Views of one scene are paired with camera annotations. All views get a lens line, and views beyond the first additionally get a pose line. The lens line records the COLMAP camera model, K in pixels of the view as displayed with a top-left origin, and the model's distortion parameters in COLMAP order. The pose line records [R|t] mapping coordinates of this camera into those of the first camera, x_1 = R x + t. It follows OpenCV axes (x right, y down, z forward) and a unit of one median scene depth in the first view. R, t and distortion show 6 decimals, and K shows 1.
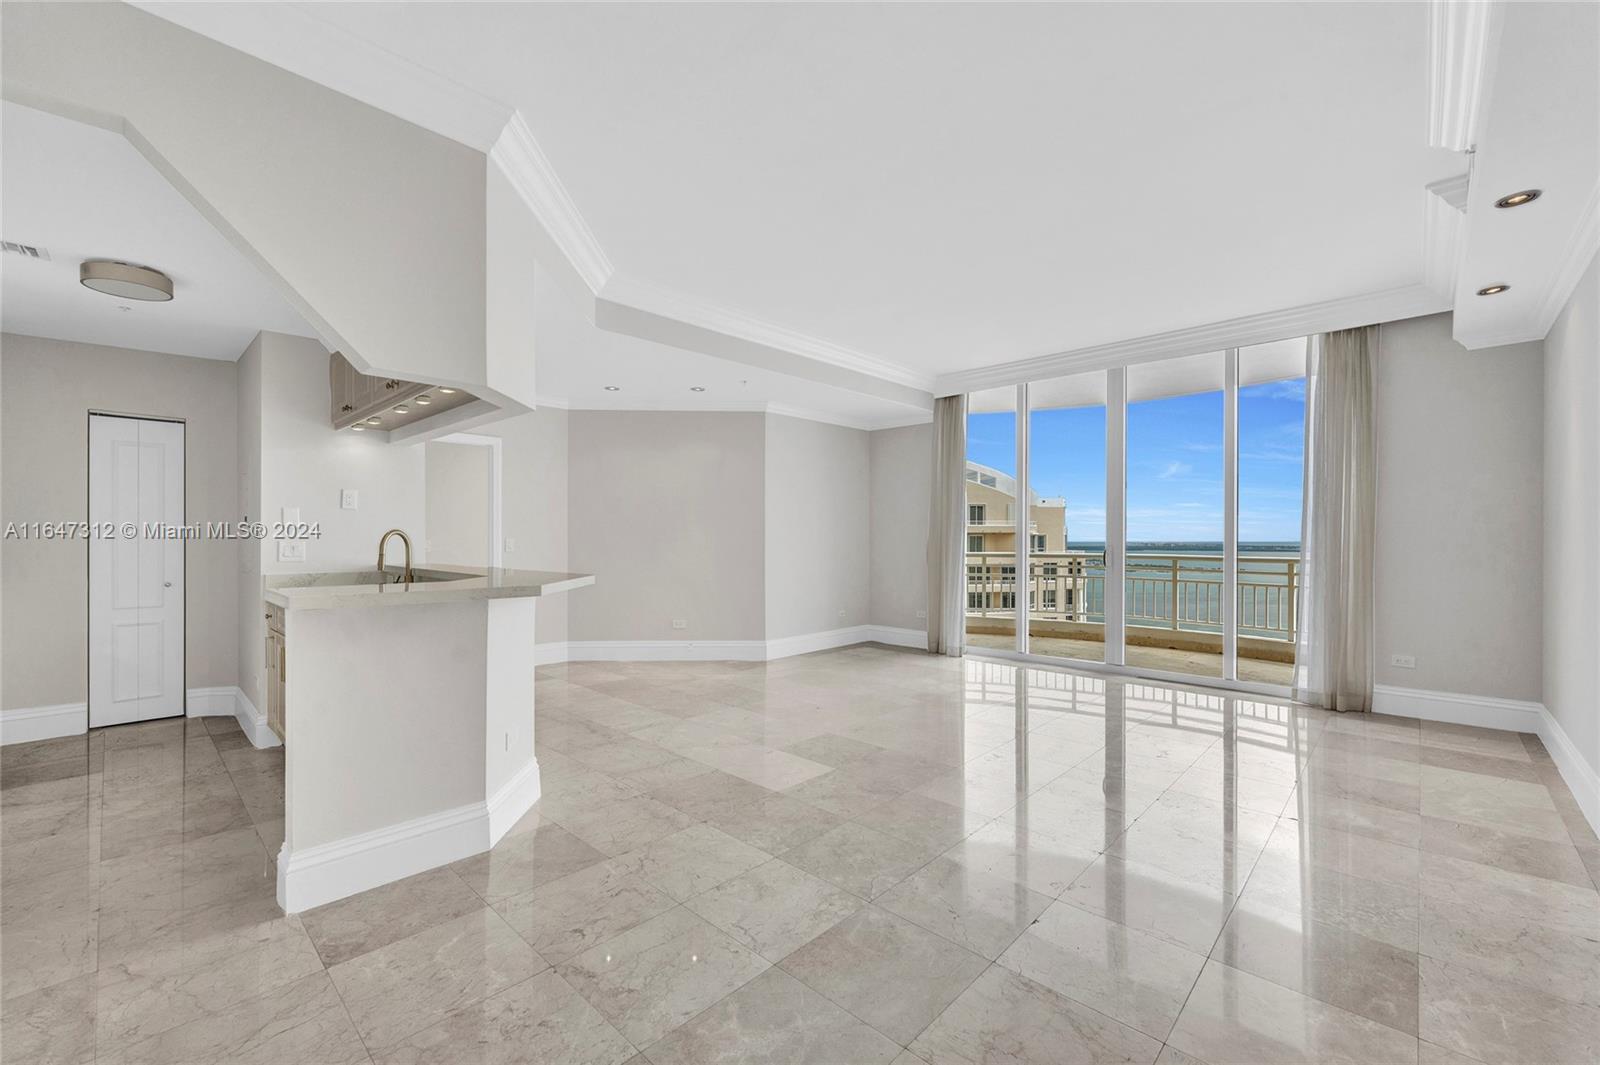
lens RADIAL K [[658.2, 0, 795.0], [0, 658.2, 537.1], [0, 0, 1]] dist [-0.002663, -0.000127]
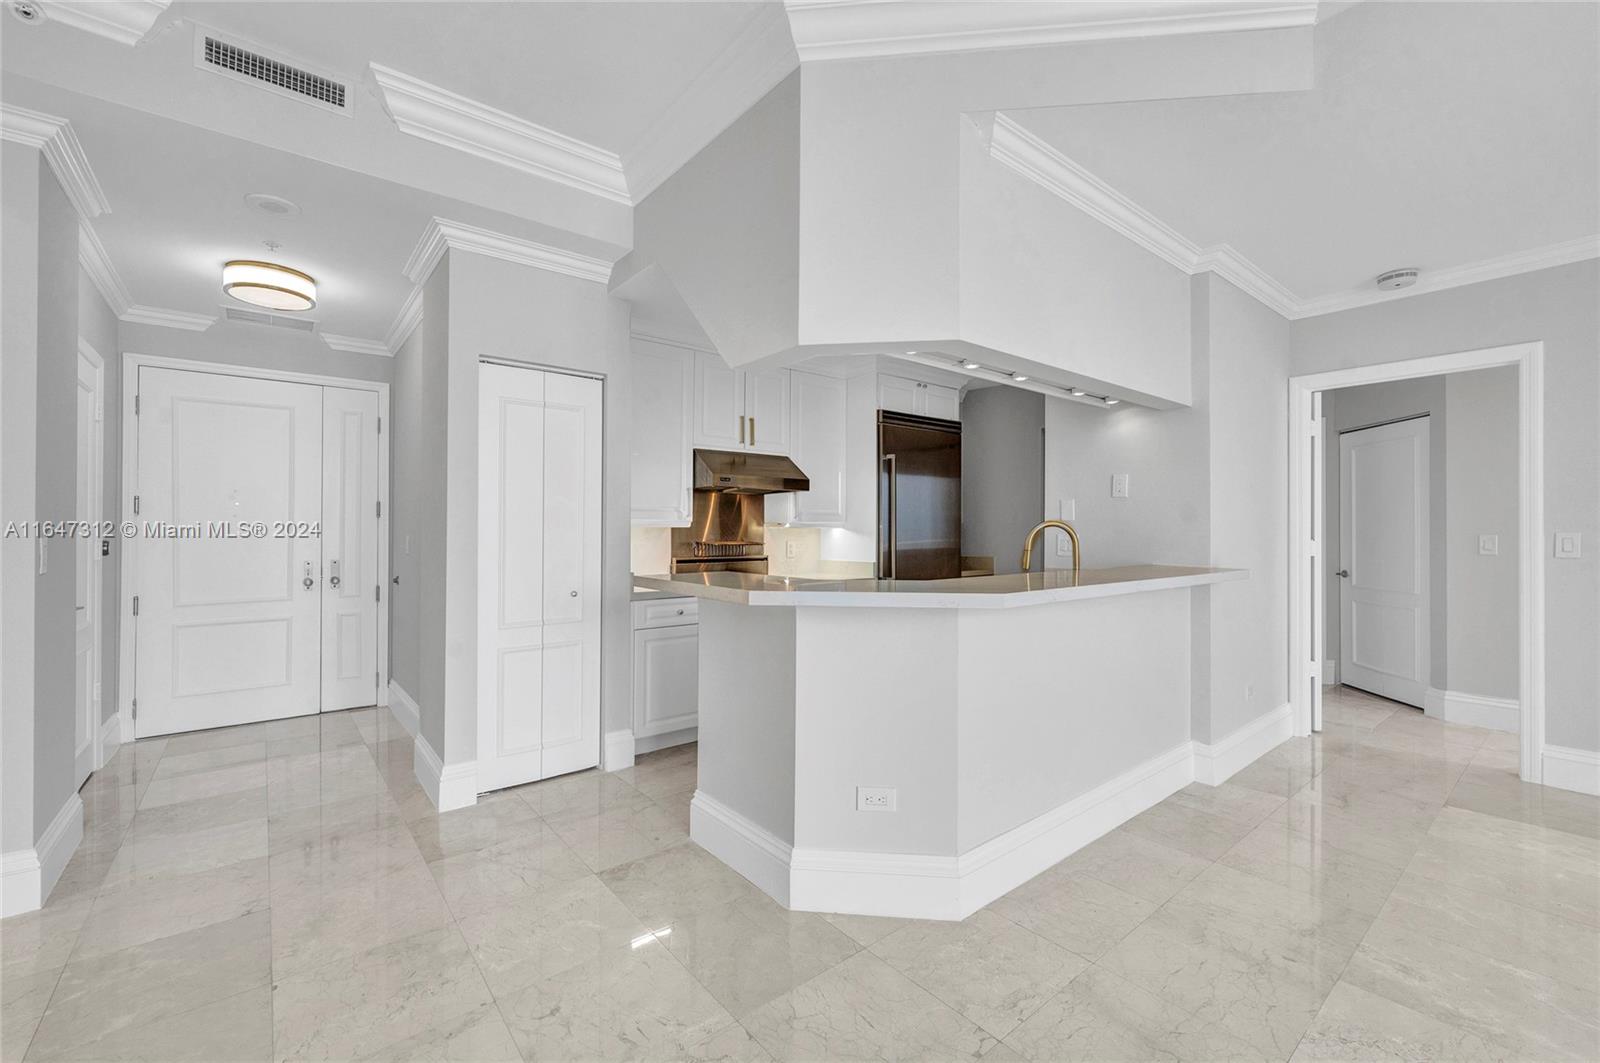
lens RADIAL K [[658.2, 0, 795.0], [0, 658.2, 536.1], [0, 0, 1]] dist [-0.002663, -0.000127]
pose [[-0.126563, 0.004149, -0.991950, 0.187963], [-0.000266, 0.999991, 0.004217, 0.002987], [0.991959, 0.000798, -0.126561, 0.601479]]
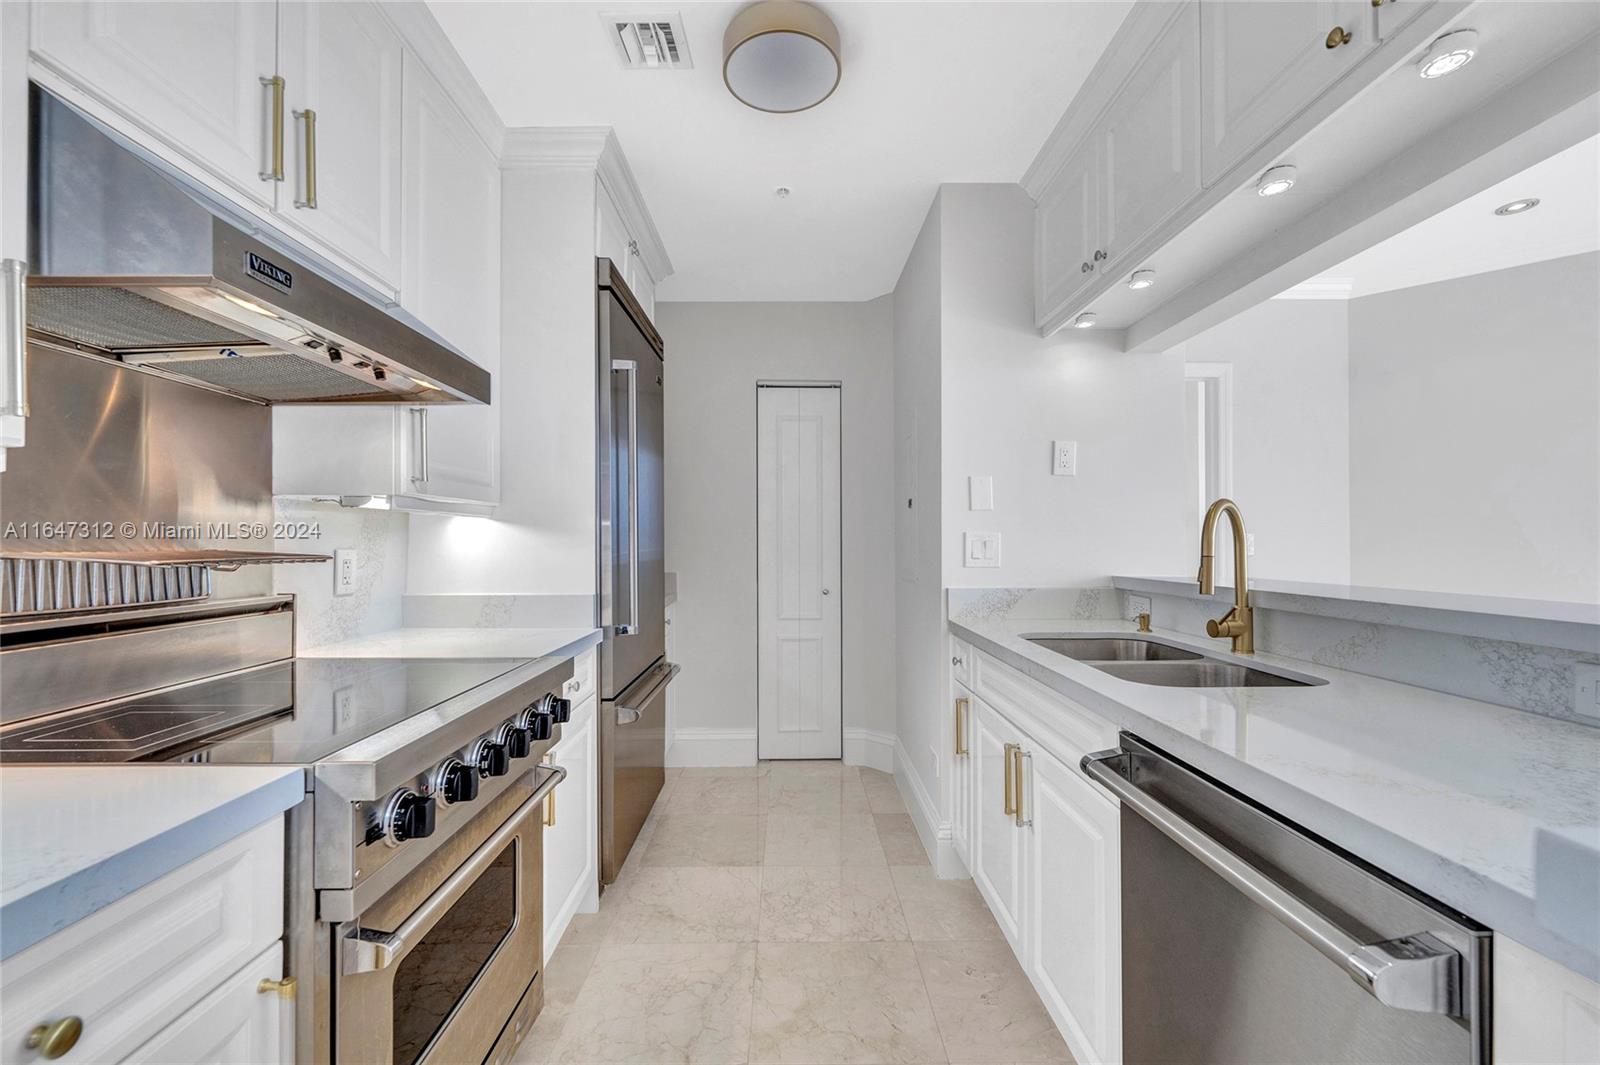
lens RADIAL K [[661.2, 0, 801.1], [0, 661.2, 537.8], [0, 0, 1]] dist [0.001386, 0.000210]
pose [[0.707792, -0.006540, -0.706390, -0.381998], [0.004247, 0.999978, -0.005003, 0.011323], [0.706408, 0.000541, 0.707805, 0.384982]]
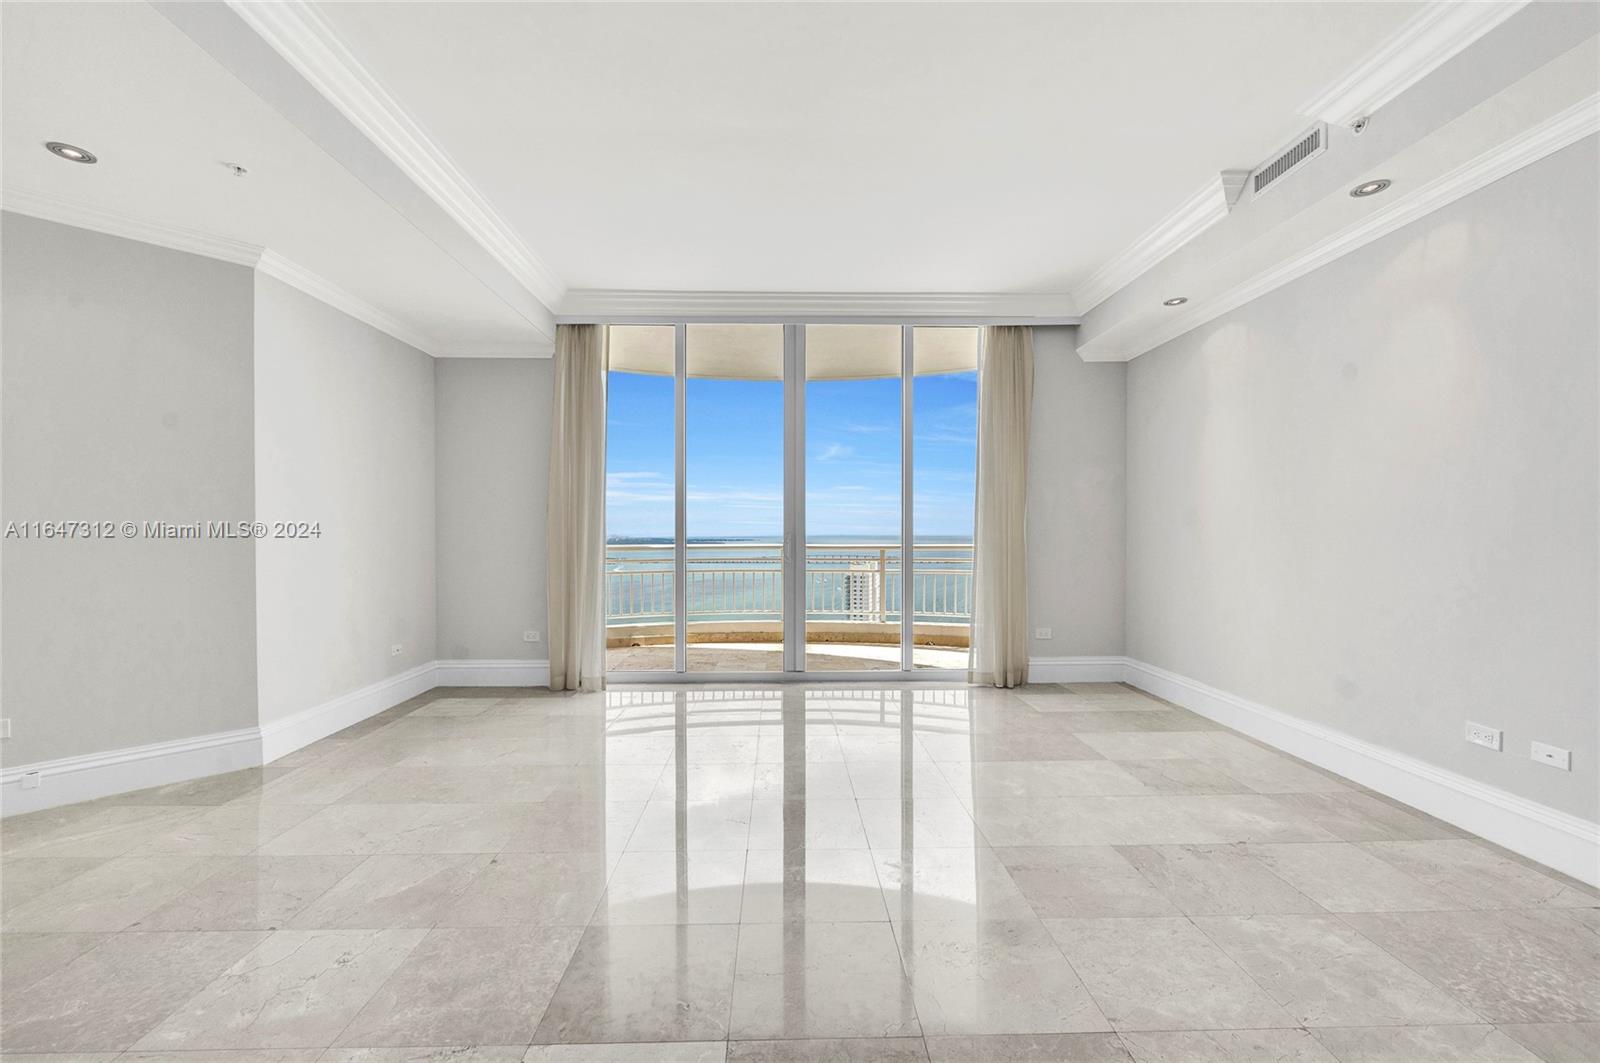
lens RADIAL K [[661.2, 0, 801.1], [0, 661.2, 536.8], [0, 0, 1]] dist [0.001386, 0.000210]
pose [[0.702088, -0.008687, 0.712037, -0.155036], [0.002661, 0.999951, 0.009575, 0.012495], [-0.712085, -0.004828, 0.702076, 0.486156]]
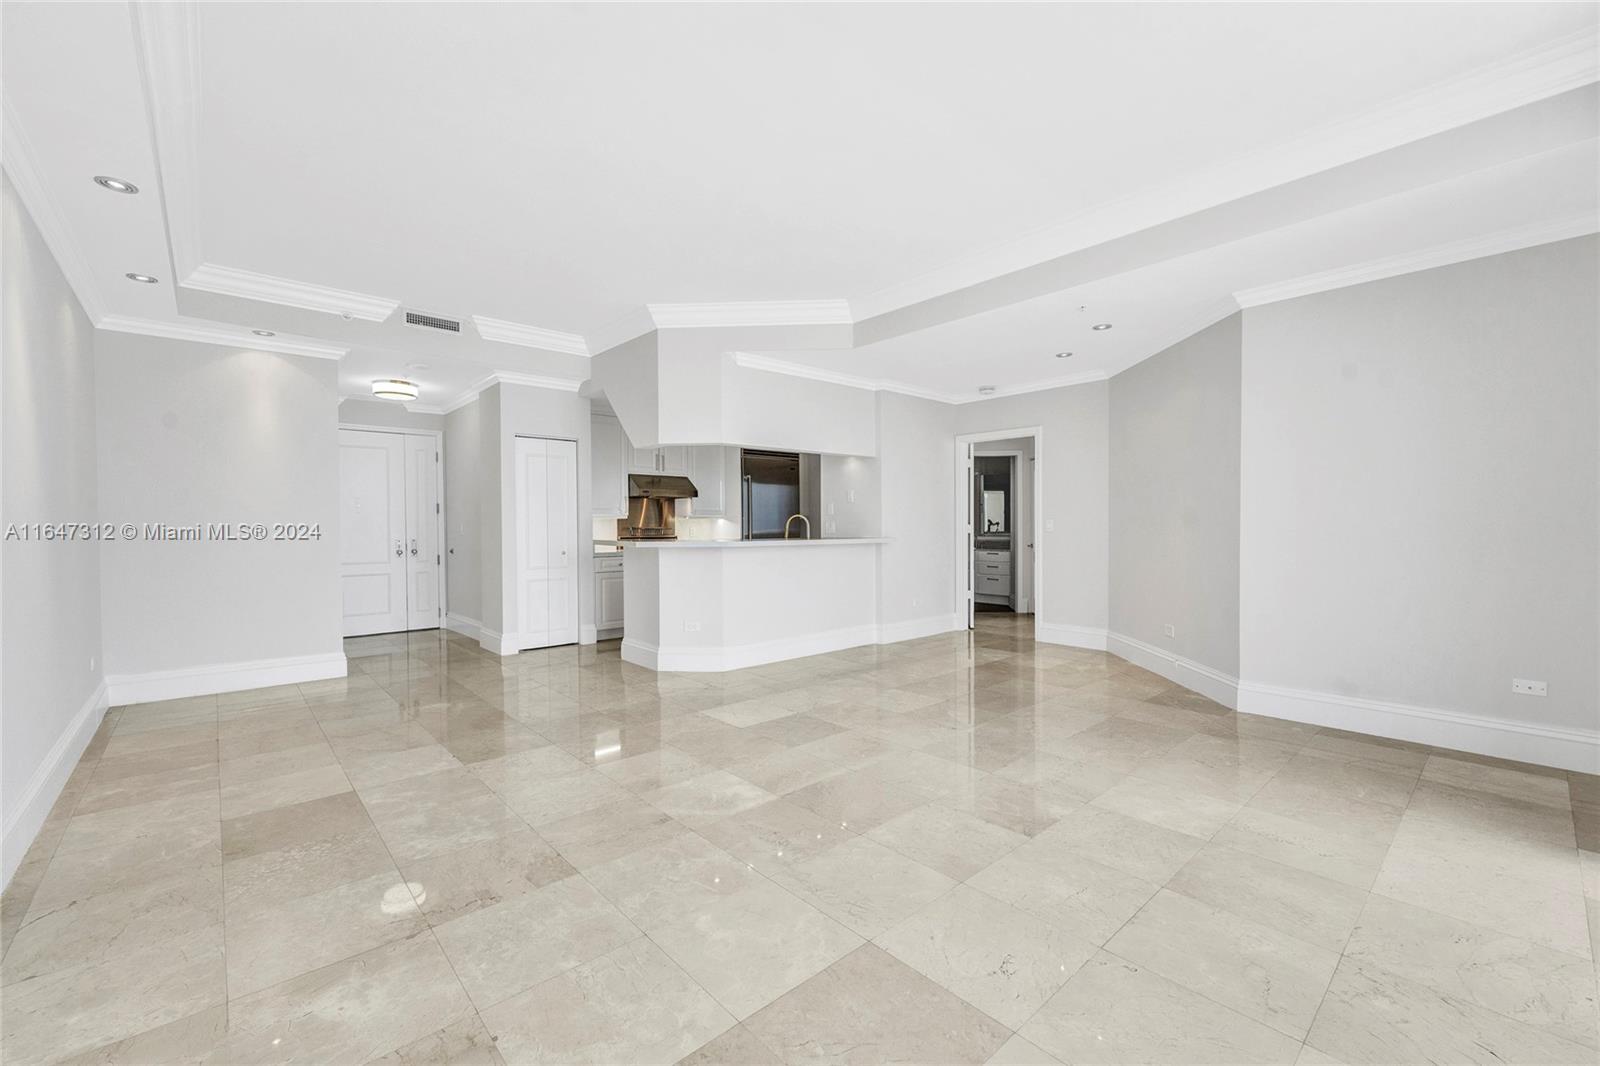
lens RADIAL K [[652.9, 0, 799.5], [0, 652.9, 549.1], [0, 0, 1]] dist [0.000495, -0.000048]
pose [[-0.077231, 0.036811, -0.996333, 0.824995], [0.004367, 0.999321, 0.036583, 0.011913], [0.997004, -0.001526, -0.077339, 0.868296]]
